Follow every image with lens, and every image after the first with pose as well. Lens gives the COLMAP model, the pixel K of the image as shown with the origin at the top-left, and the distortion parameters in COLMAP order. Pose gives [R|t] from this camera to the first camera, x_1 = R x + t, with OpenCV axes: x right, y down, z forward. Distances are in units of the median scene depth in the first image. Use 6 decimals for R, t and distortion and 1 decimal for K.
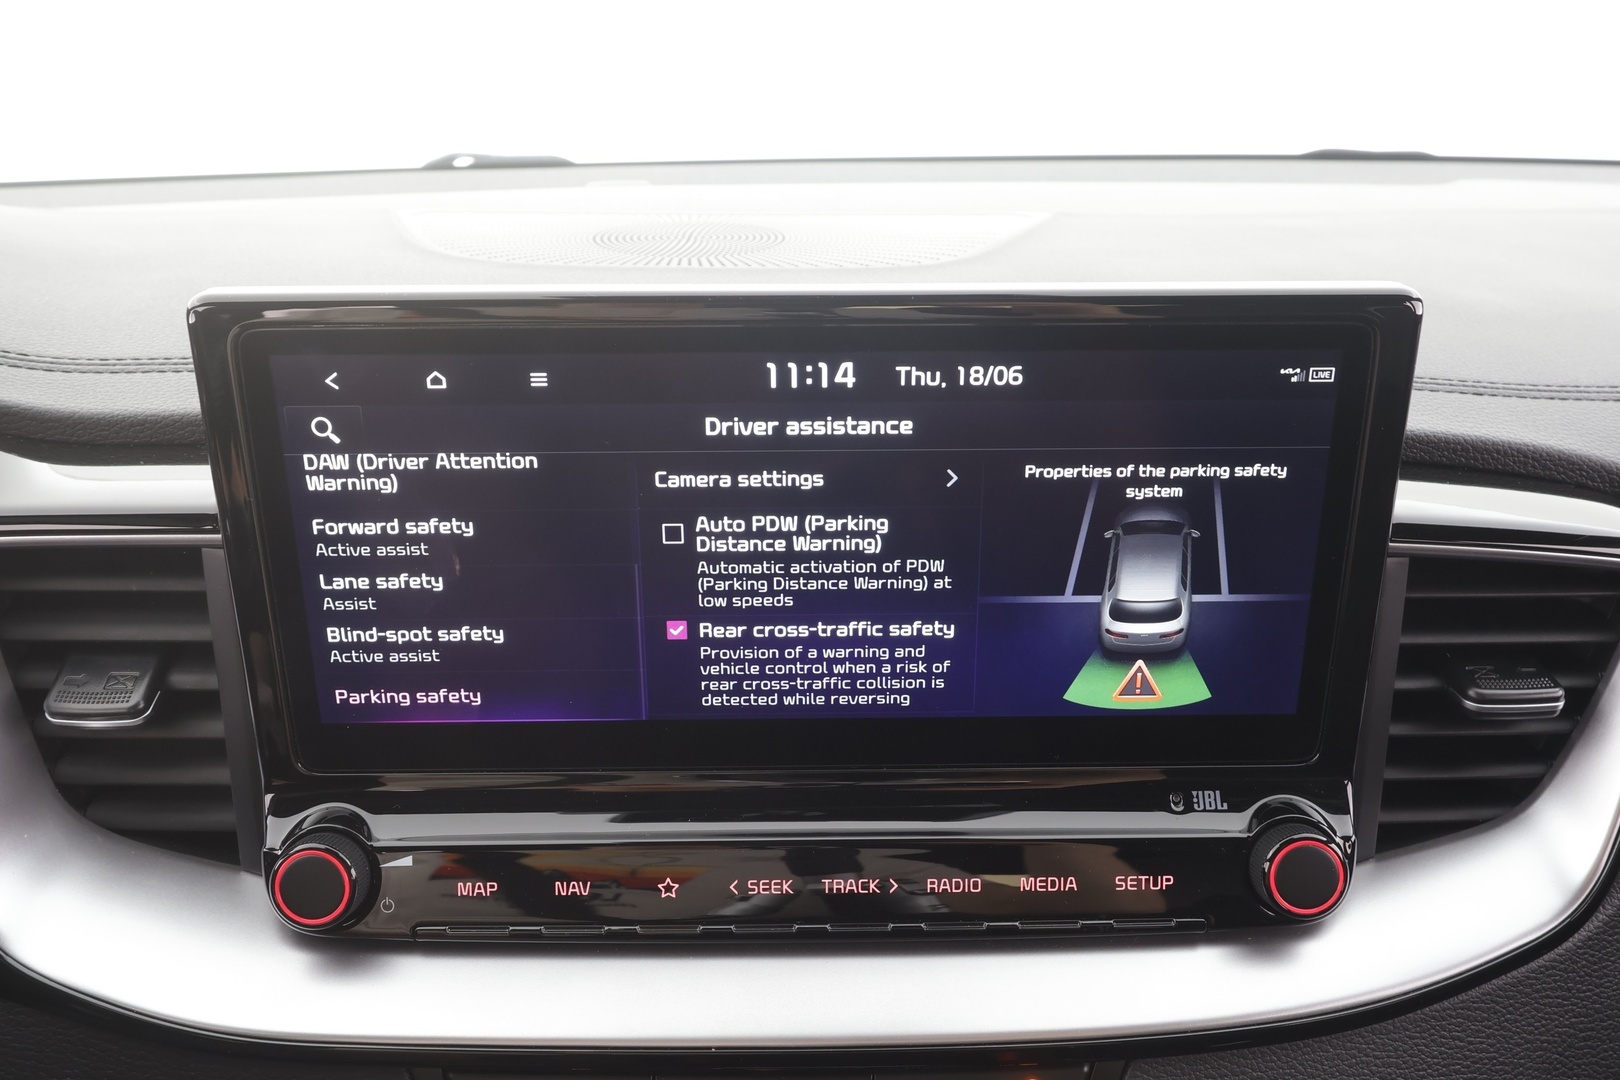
lens RADIAL K [[1260.0, 0, 820.0], [0, 1260.0, 535.7], [0, 0, 1]] dist [-0.004323, -0.001997]
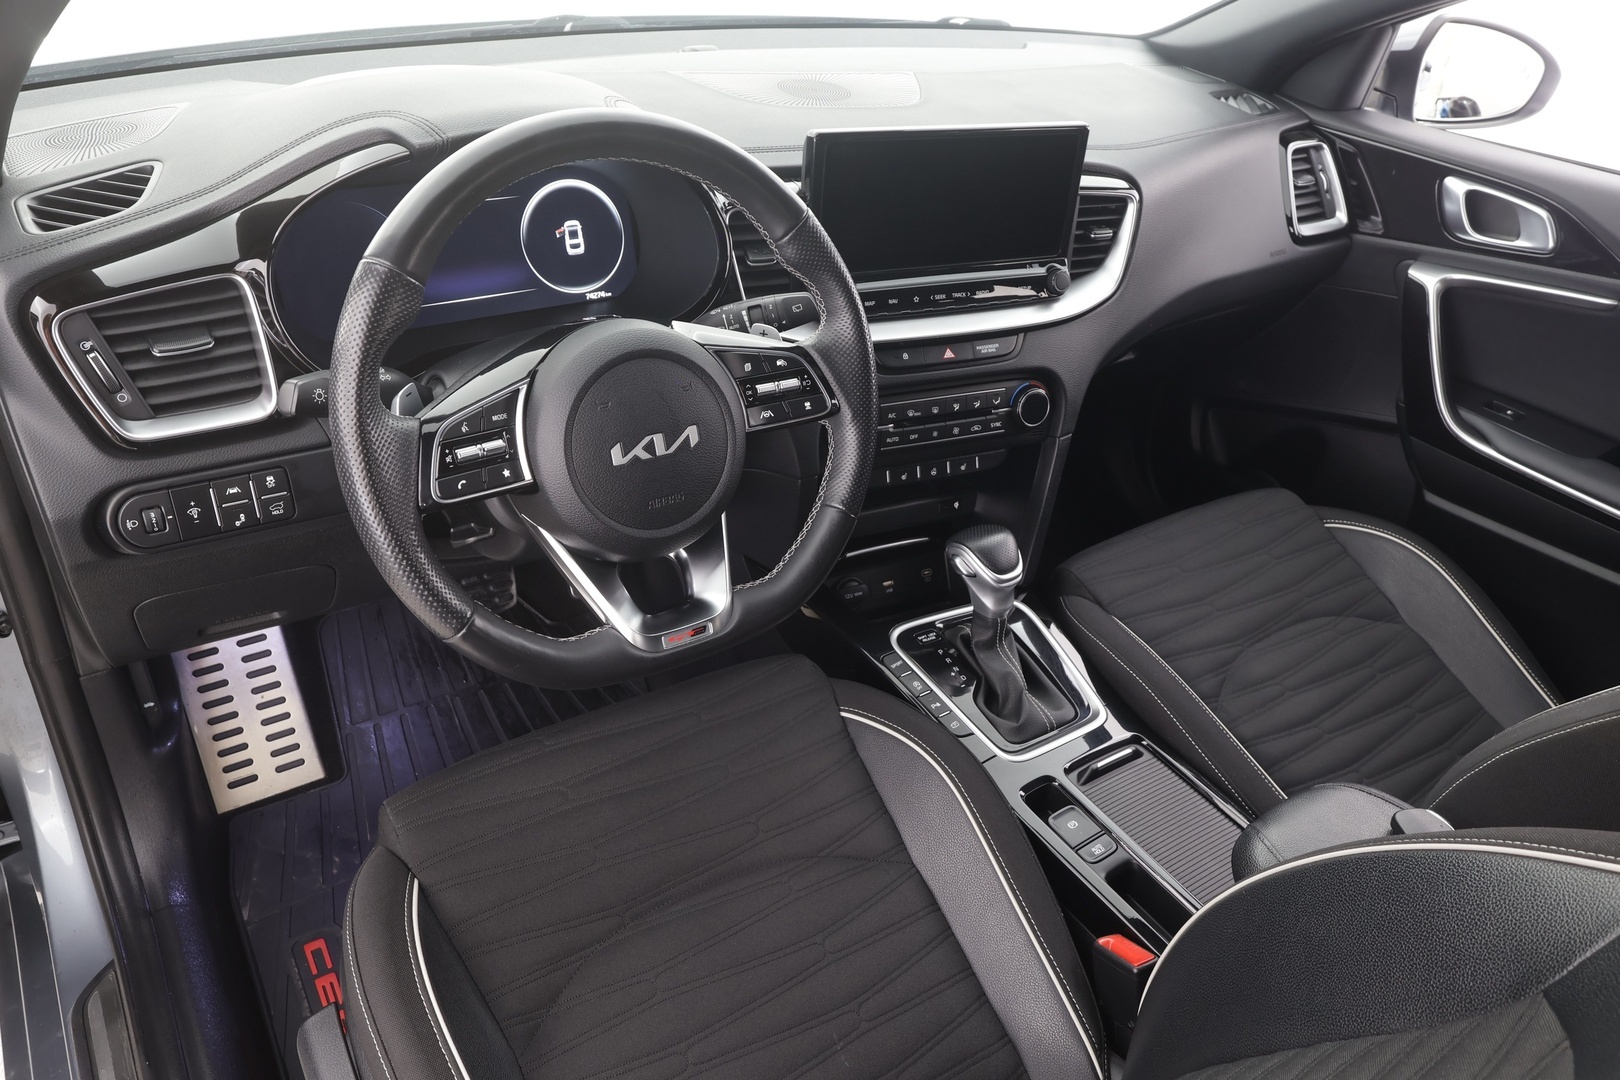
lens RADIAL K [[1140.4, 0, 815.0], [0, 1140.4, 535.1], [0, 0, 1]] dist [-0.003780, 0.006422]
pose [[0.903459, -0.159688, 0.397822, -1.809396], [0.063971, 0.967858, 0.243225, 0.119473], [-0.423875, -0.194295, 0.884635, -1.928067]]
